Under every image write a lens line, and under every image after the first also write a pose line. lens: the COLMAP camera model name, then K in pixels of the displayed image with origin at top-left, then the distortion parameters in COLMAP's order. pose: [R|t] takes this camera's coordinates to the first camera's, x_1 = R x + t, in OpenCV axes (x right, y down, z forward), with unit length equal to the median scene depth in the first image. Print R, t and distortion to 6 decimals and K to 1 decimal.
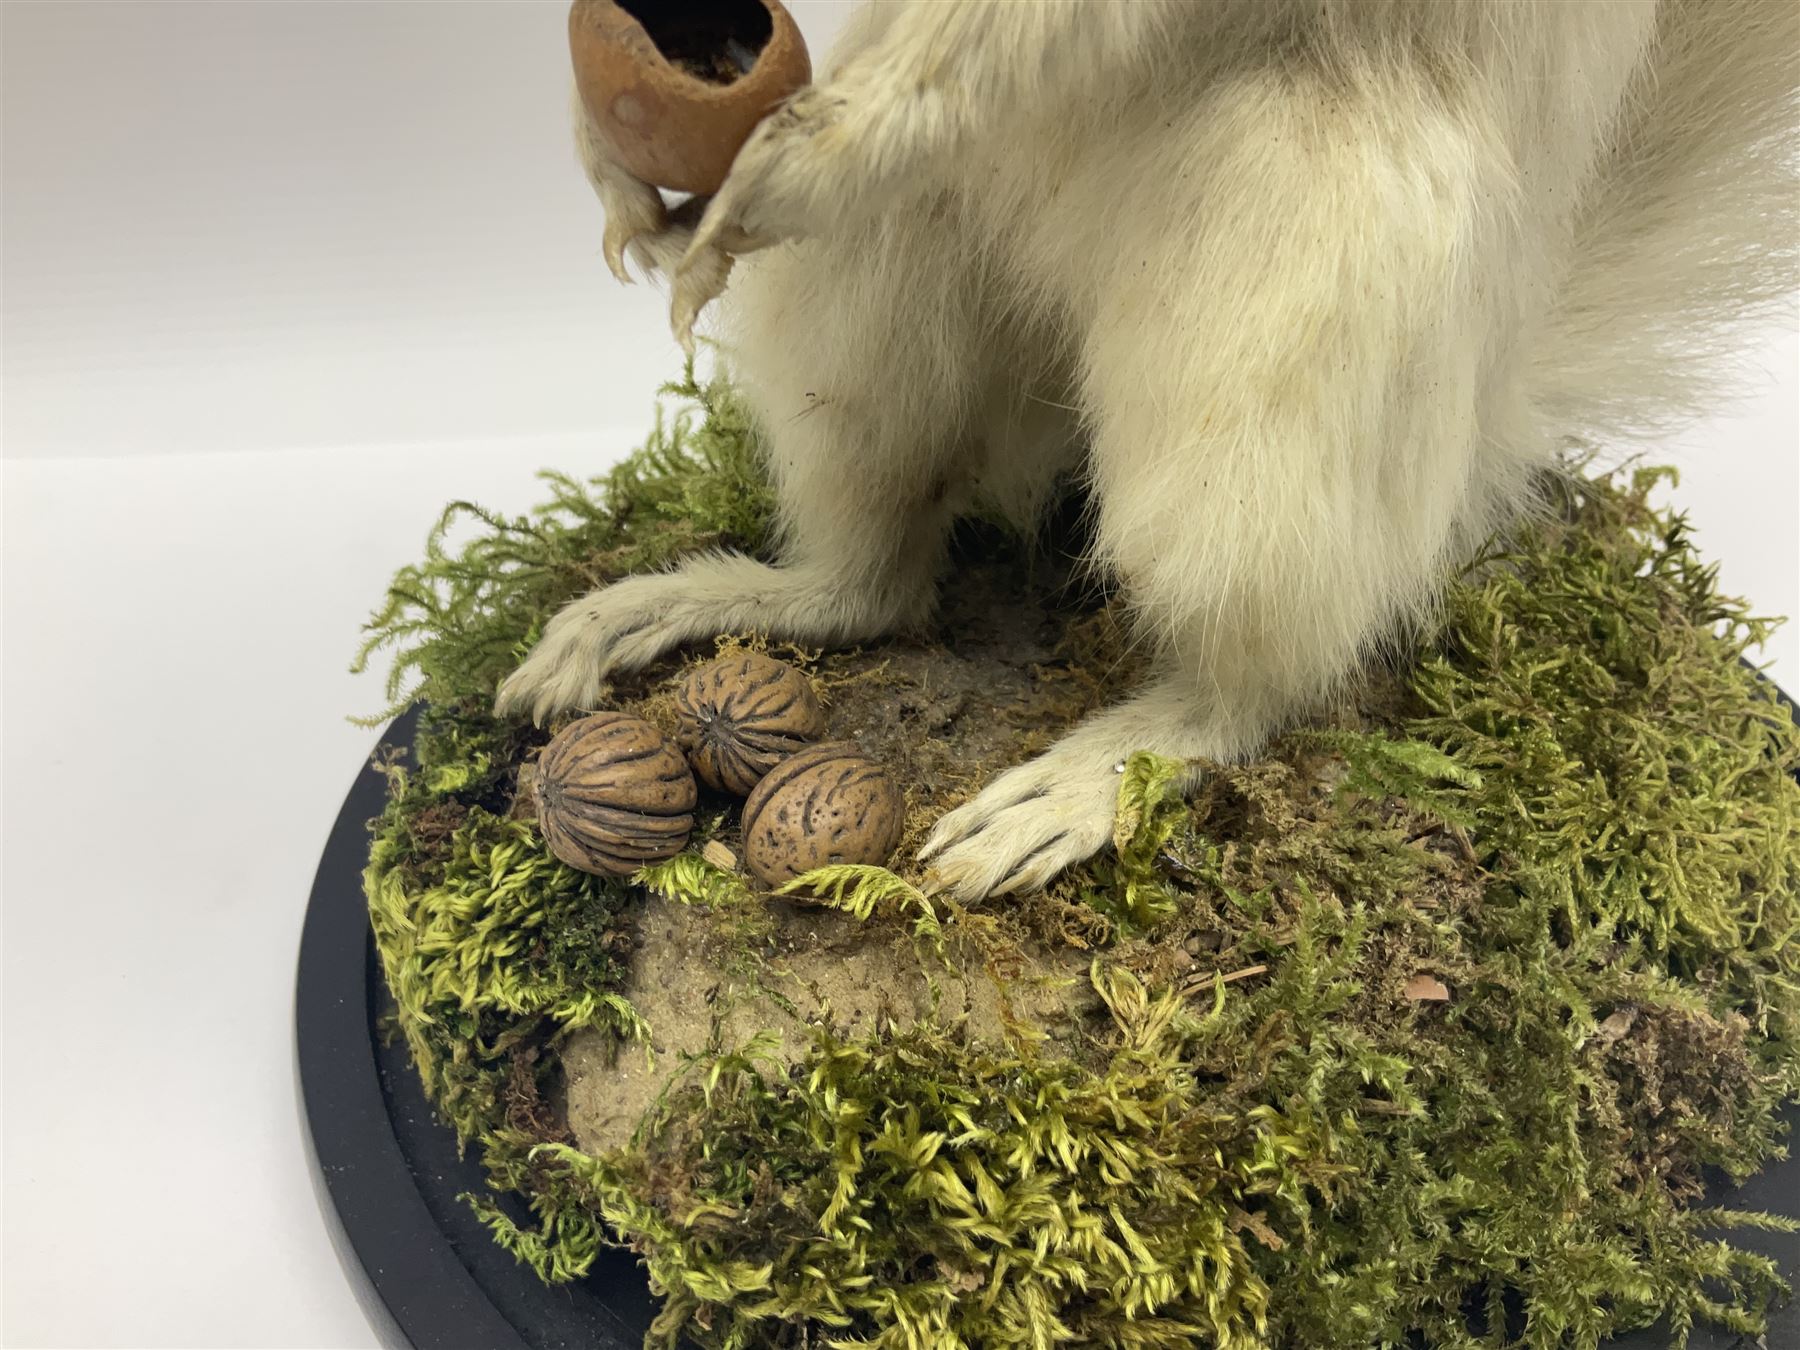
lens RADIAL K [[1543.0, 0, 929.3], [0, 1543.0, 644.8], [0, 0, 1]] dist [0.105524, -0.003097]
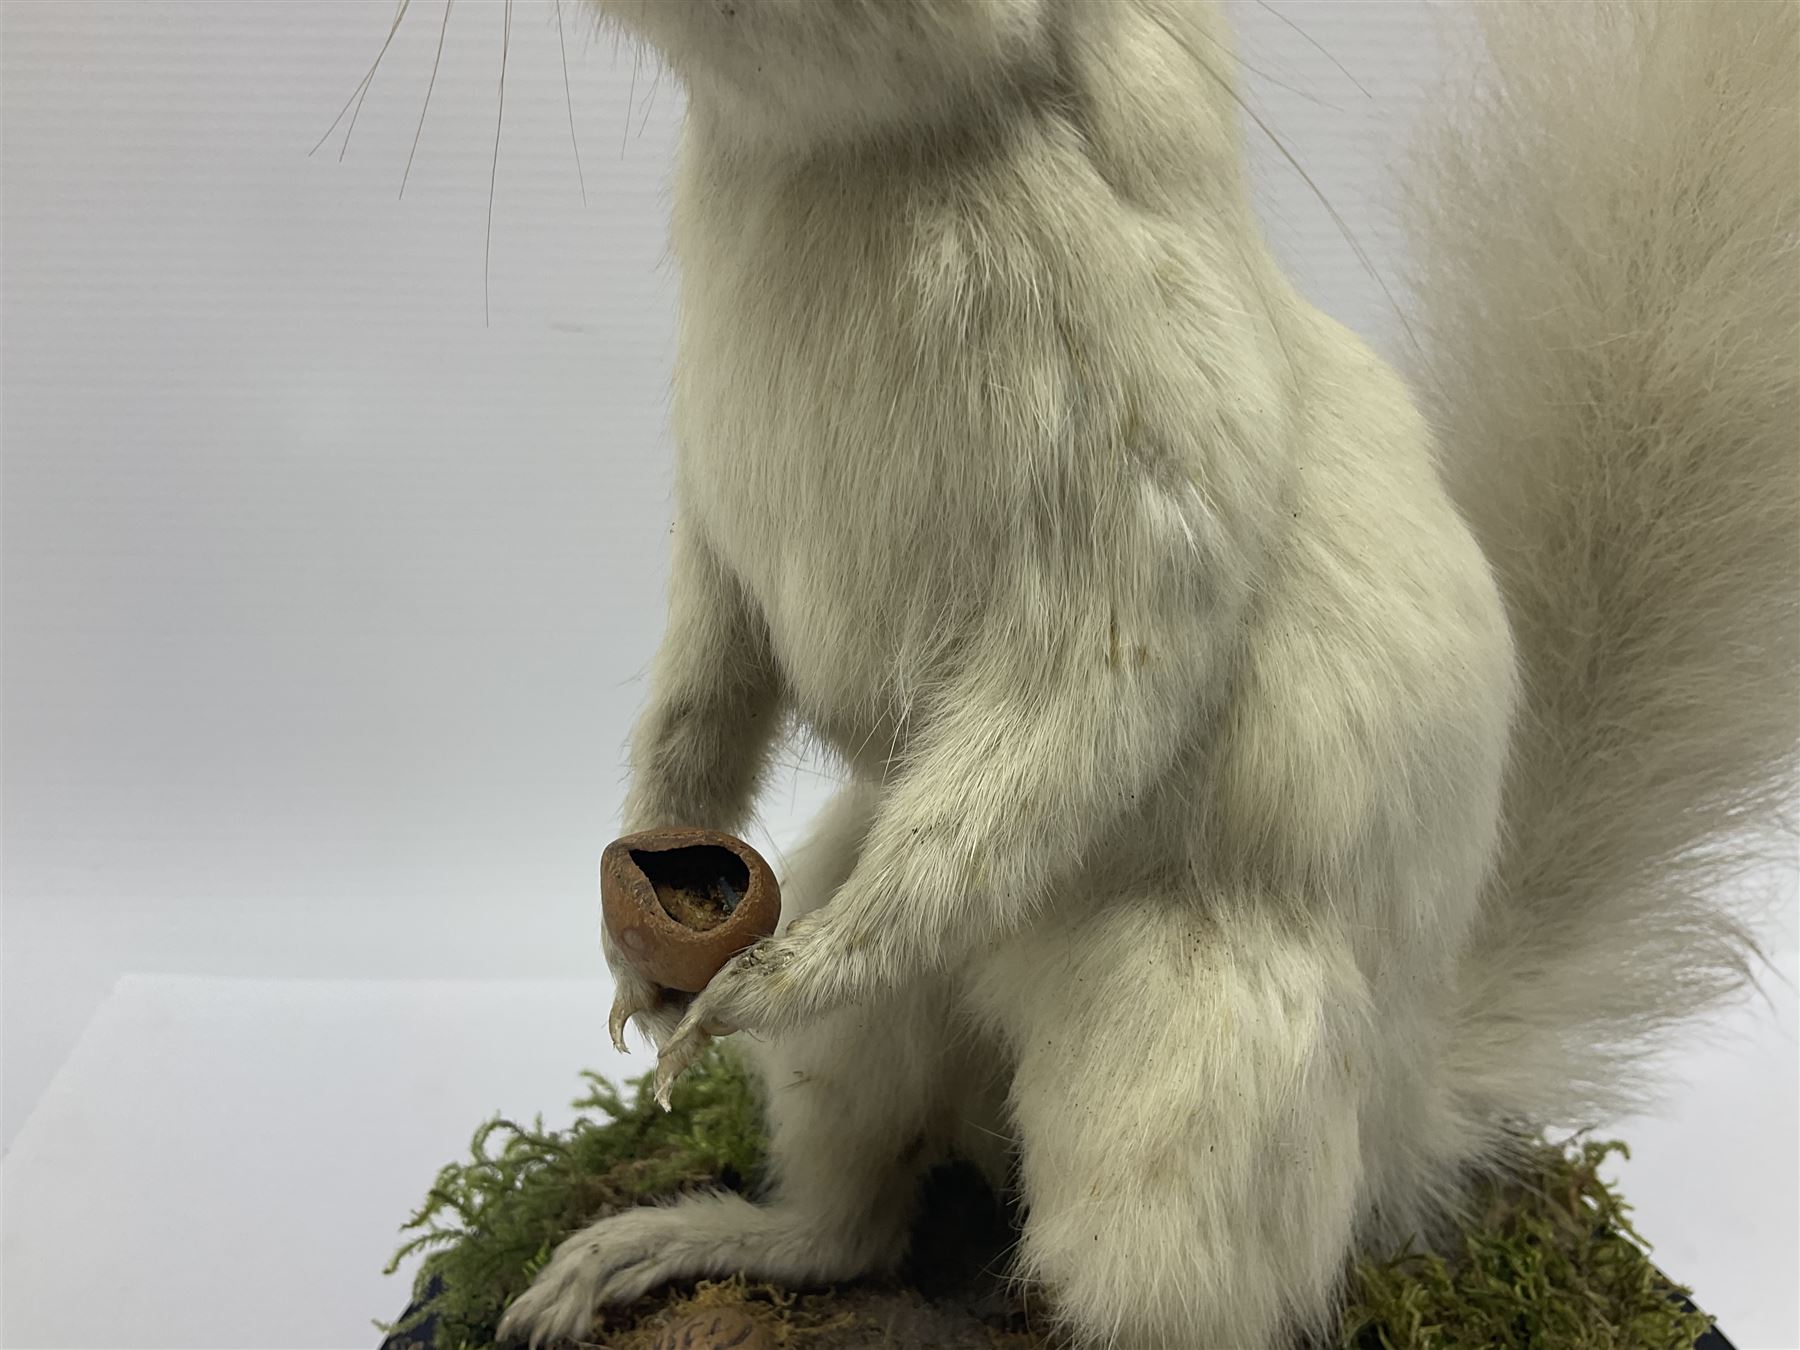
lens RADIAL K [[1571.3, 0, 900.0], [0, 1571.3, 675.0], [0, 0, 1]] dist [0.073301, -0.123814]
pose [[0.994800, 0.048815, -0.089383, 0.115896], [-0.069771, 0.965997, -0.248963, -0.203614], [0.074190, 0.253905, 0.964380, -0.264306]]
